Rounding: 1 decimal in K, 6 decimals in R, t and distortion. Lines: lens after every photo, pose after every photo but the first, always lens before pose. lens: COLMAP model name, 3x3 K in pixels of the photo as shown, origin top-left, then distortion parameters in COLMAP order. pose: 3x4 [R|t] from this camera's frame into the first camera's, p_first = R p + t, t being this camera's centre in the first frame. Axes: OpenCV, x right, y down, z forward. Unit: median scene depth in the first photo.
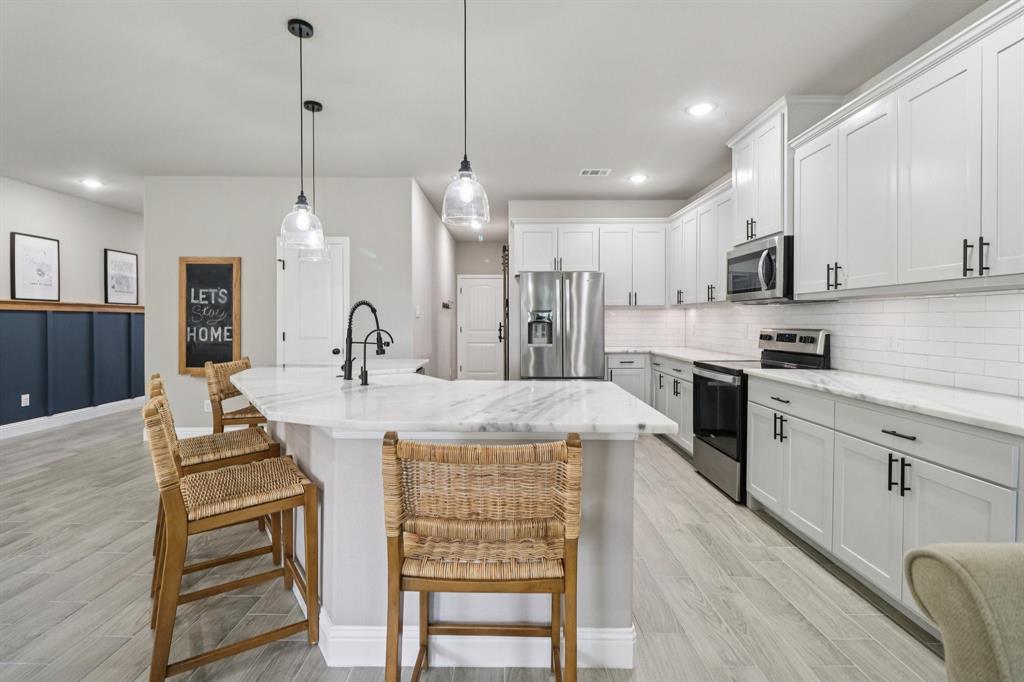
lens RADIAL K [[476.9, 0, 508.2], [0, 476.9, 324.4], [0, 0, 1]] dist [0.004784, 0.000239]
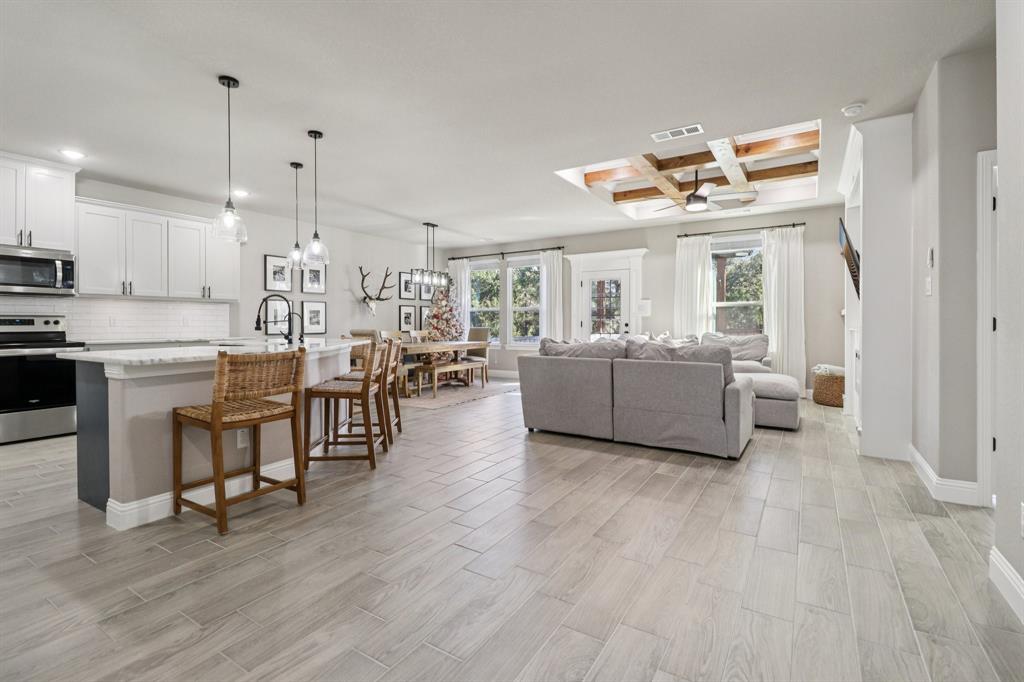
lens RADIAL K [[470.3, 0, 509.0], [0, 470.3, 325.1], [0, 0, 1]] dist [0.014793, -0.010482]
pose [[-0.845127, -0.003419, 0.534555, -0.974456], [0.002974, 0.999934, 0.011098, 0.019793], [-0.534558, 0.010969, -0.845061, 1.052113]]
